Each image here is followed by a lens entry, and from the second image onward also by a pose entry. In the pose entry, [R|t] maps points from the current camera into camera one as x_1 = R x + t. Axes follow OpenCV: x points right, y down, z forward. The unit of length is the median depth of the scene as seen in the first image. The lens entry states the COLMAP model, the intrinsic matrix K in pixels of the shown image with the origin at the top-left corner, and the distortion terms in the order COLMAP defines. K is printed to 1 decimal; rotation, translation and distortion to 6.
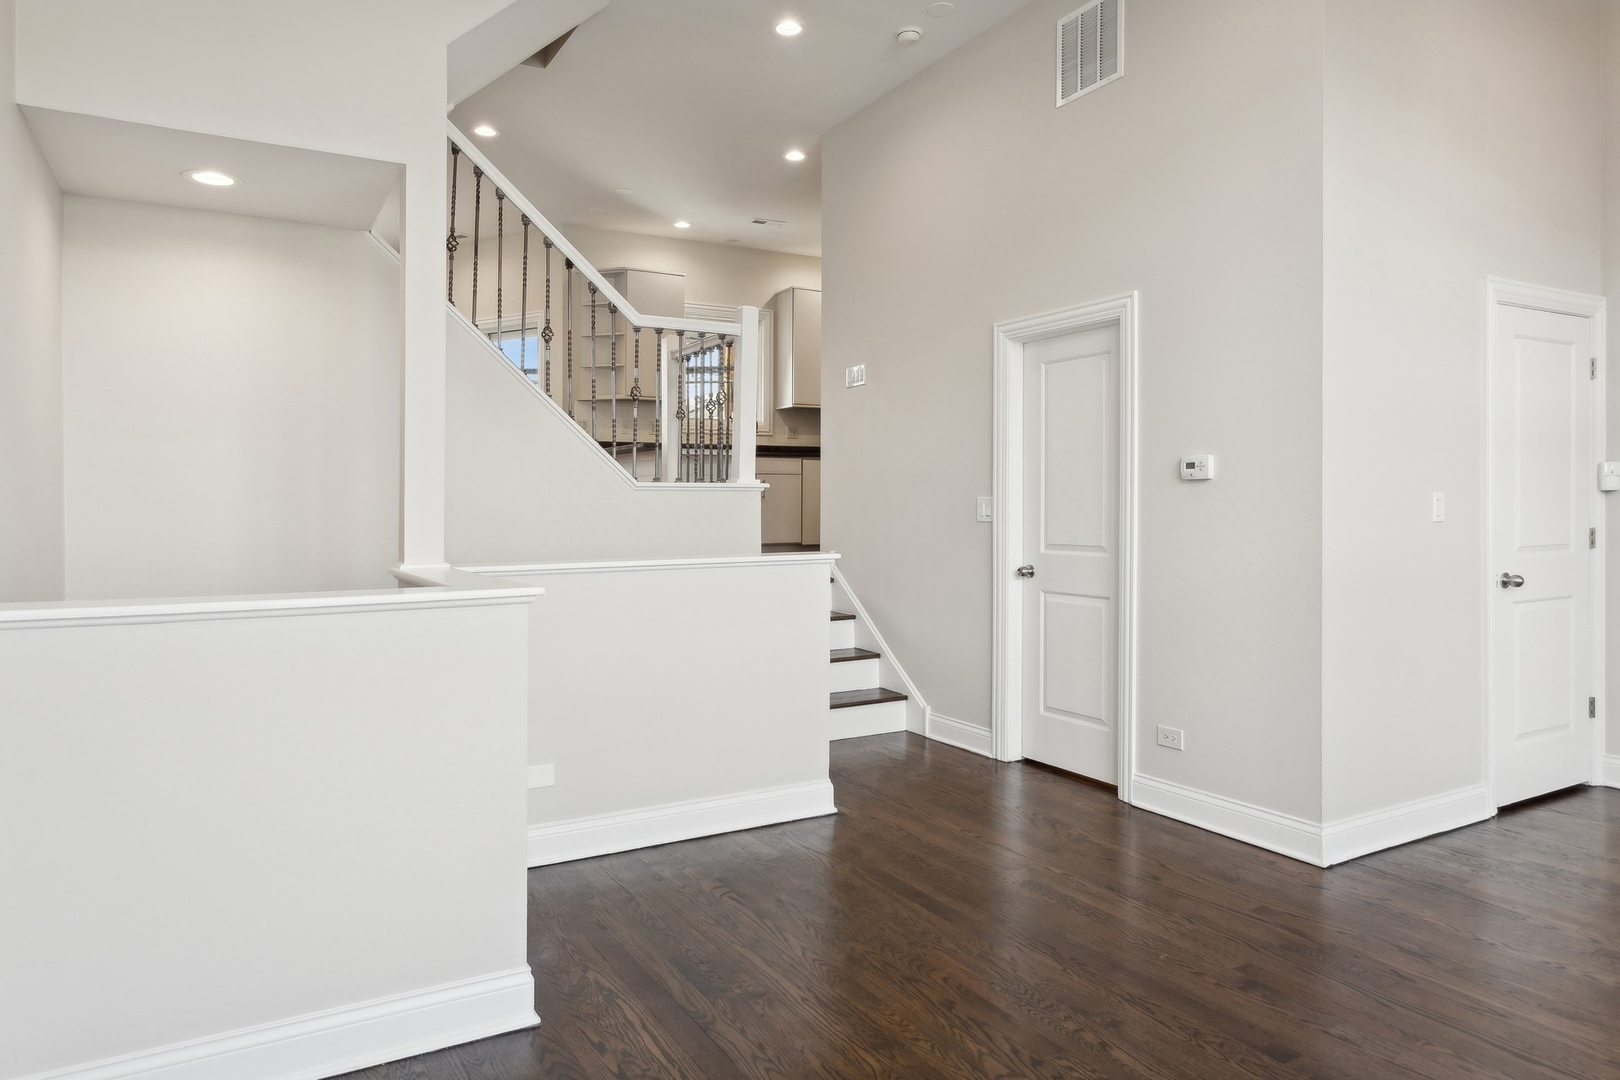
lens RADIAL K [[1009.9, 0, 810.9], [0, 1009.9, 522.7], [0, 0, 1]] dist [-0.005180, 0.006167]
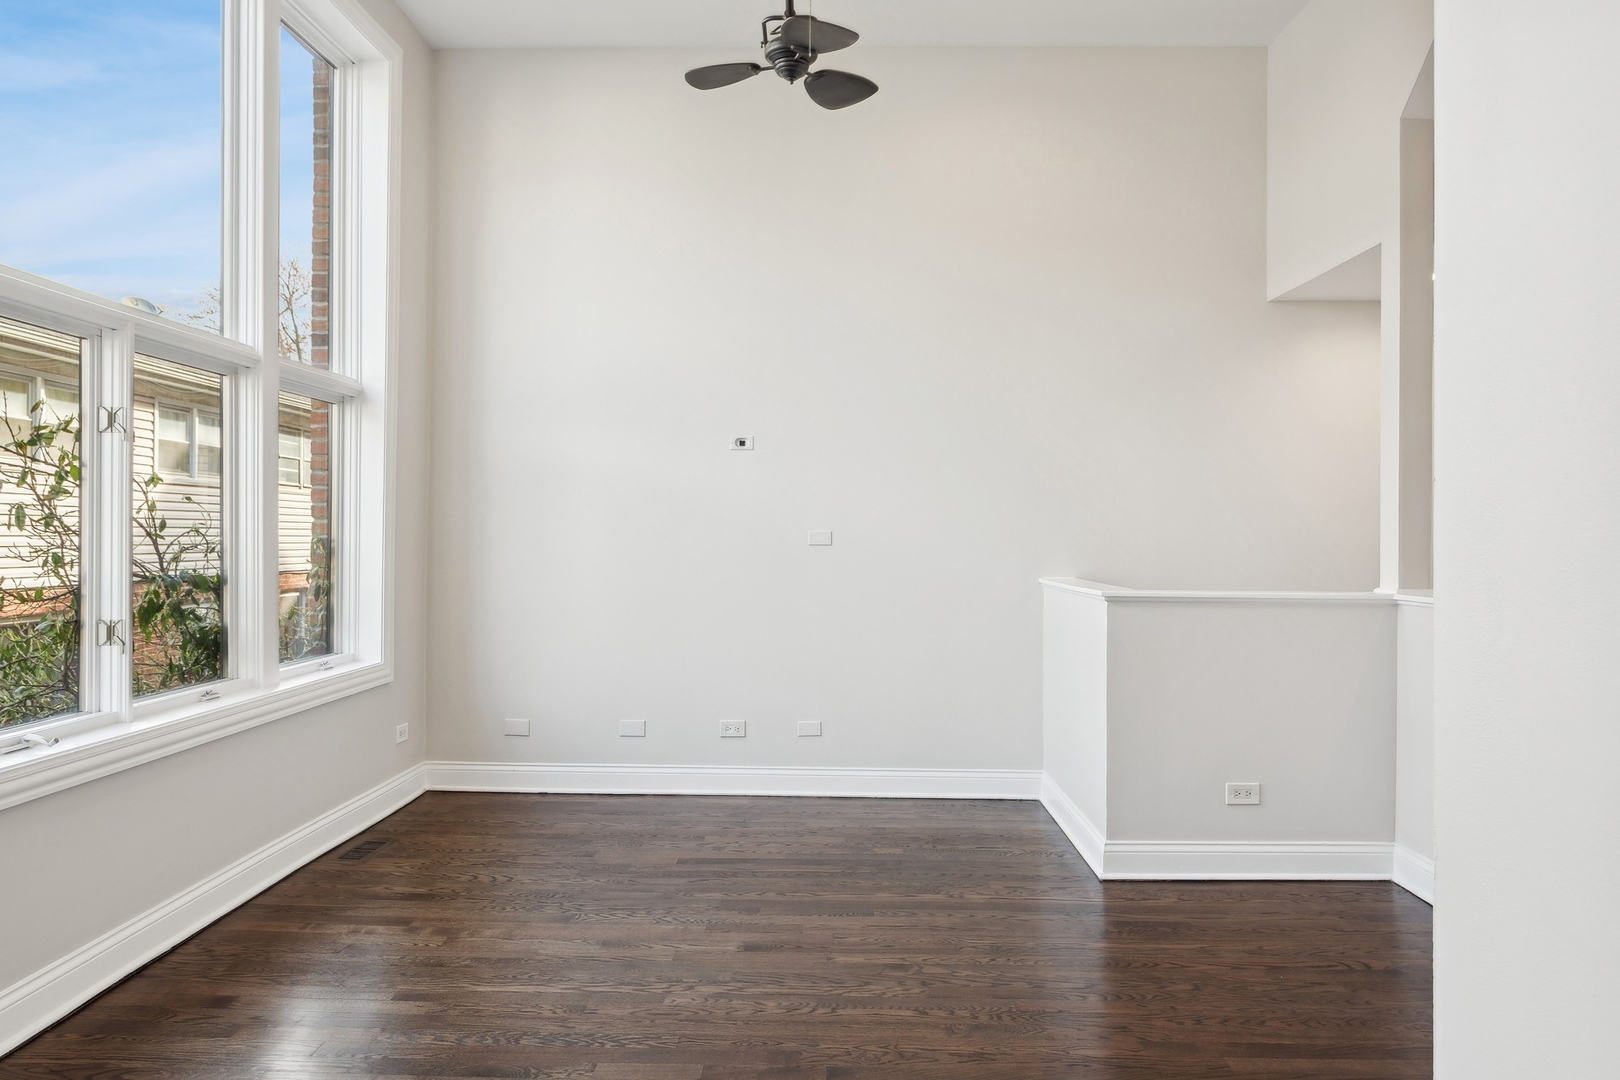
lens RADIAL K [[1009.9, 0, 825.2], [0, 1009.9, 535.8], [0, 0, 1]] dist [-0.005180, 0.006167]
pose [[-0.498827, -0.003994, -0.866692, 0.733549], [-0.016329, 0.999855, 0.004790, -0.017879], [0.866548, 0.016542, -0.498820, 0.798315]]
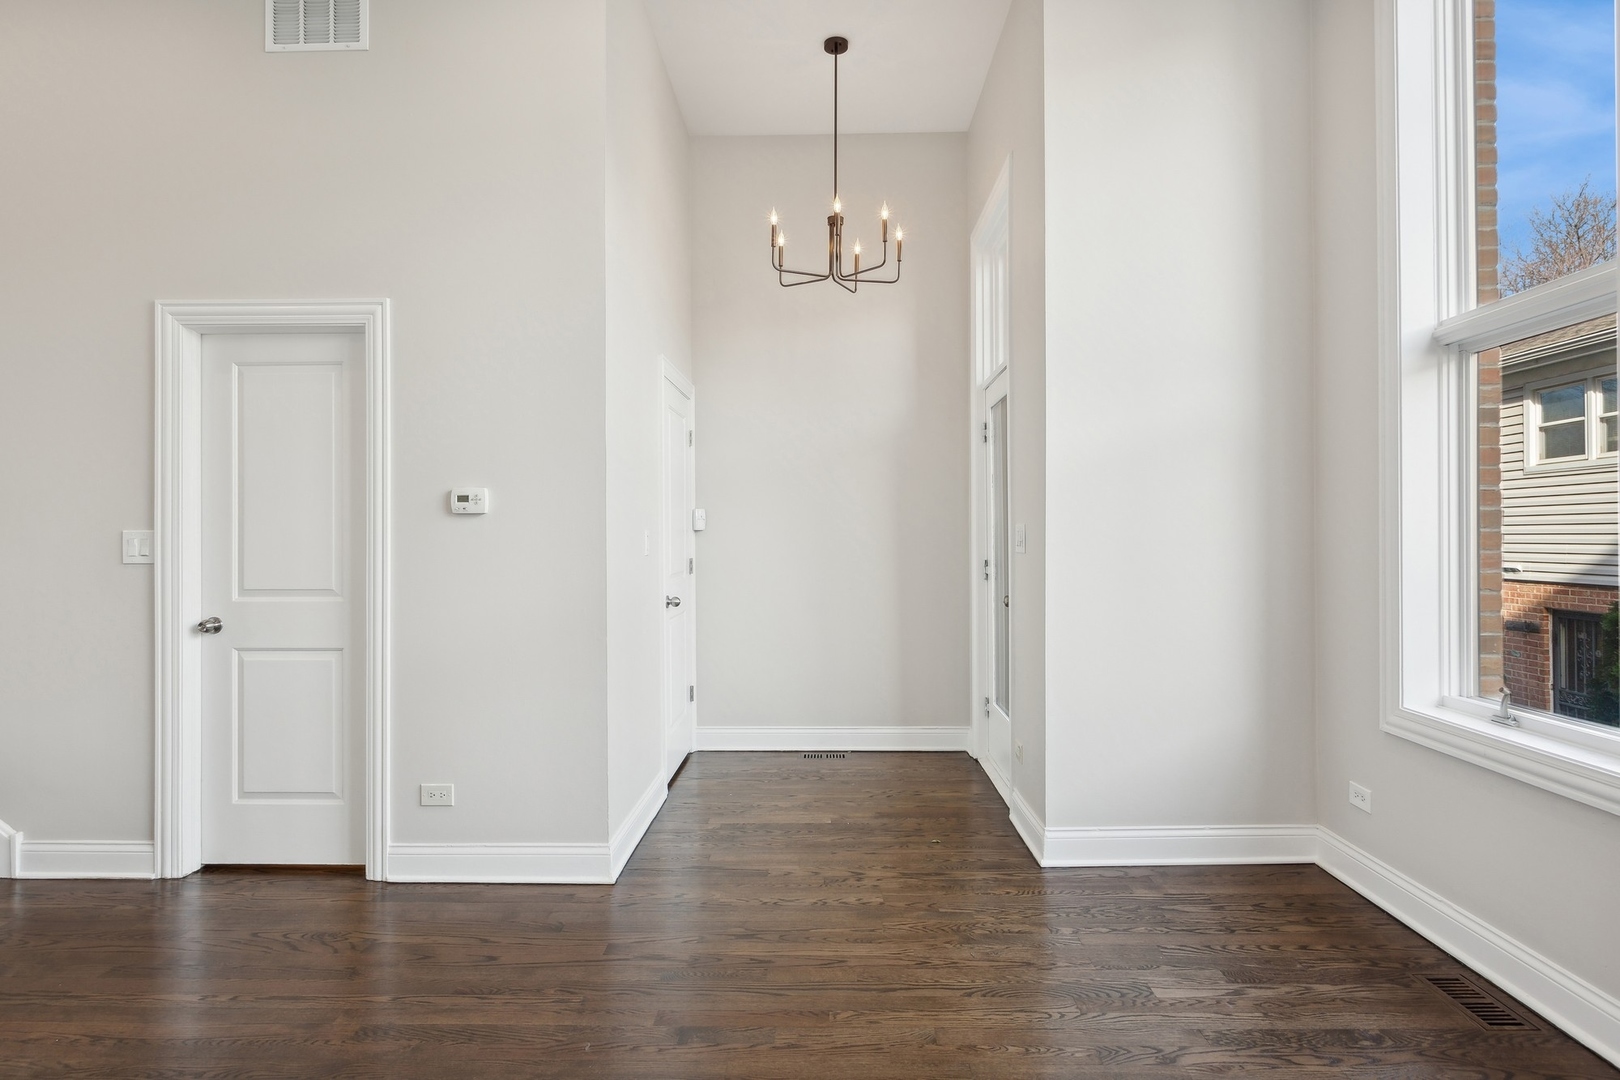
lens RADIAL K [[878.2, 0, 813.7], [0, 878.2, 546.1], [0, 0, 1]] dist [0.003487, 0.000475]
pose [[0.529237, -0.004771, 0.848461, -0.132083], [0.015414, 0.999873, -0.003992, -0.004099], [-0.848334, 0.015190, 0.529243, 0.270671]]
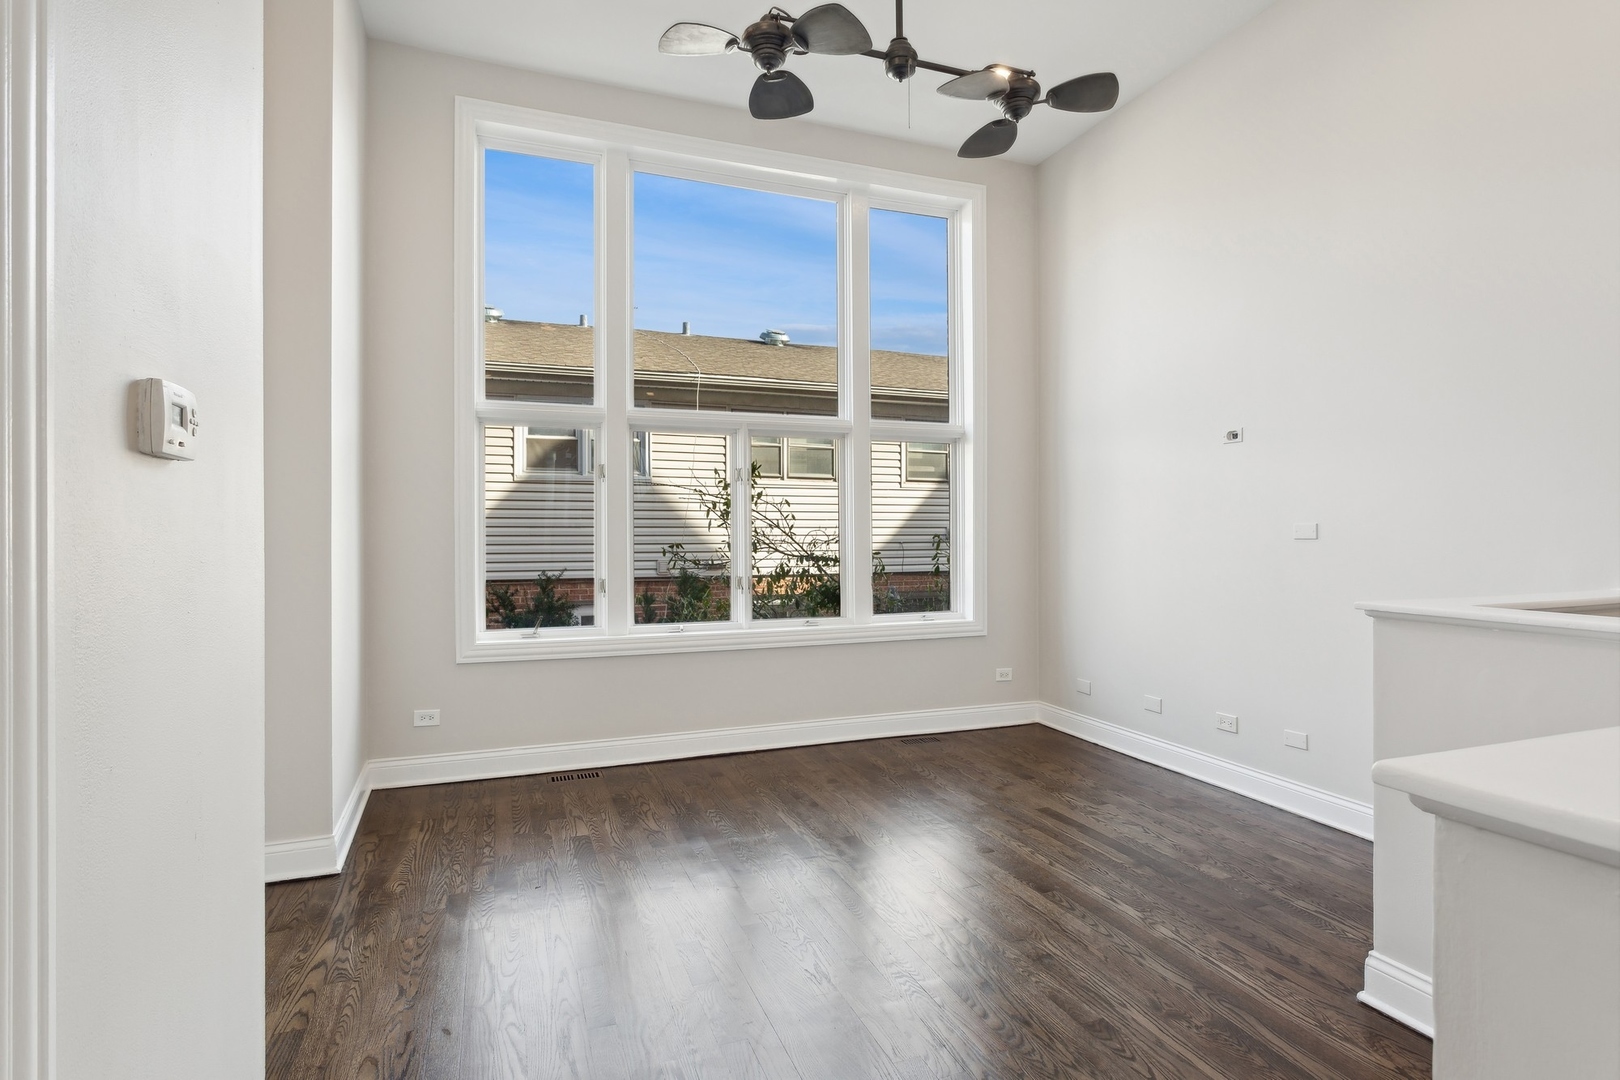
lens RADIAL K [[829.1, 0, 824.3], [0, 829.1, 538.0], [0, 0, 1]] dist [-0.005777, 0.000140]
pose [[-0.991497, 0.001494, 0.130118, 0.114333], [0.003910, 0.999825, 0.018314, -0.020617], [-0.130068, 0.018667, -0.991329, 1.130513]]
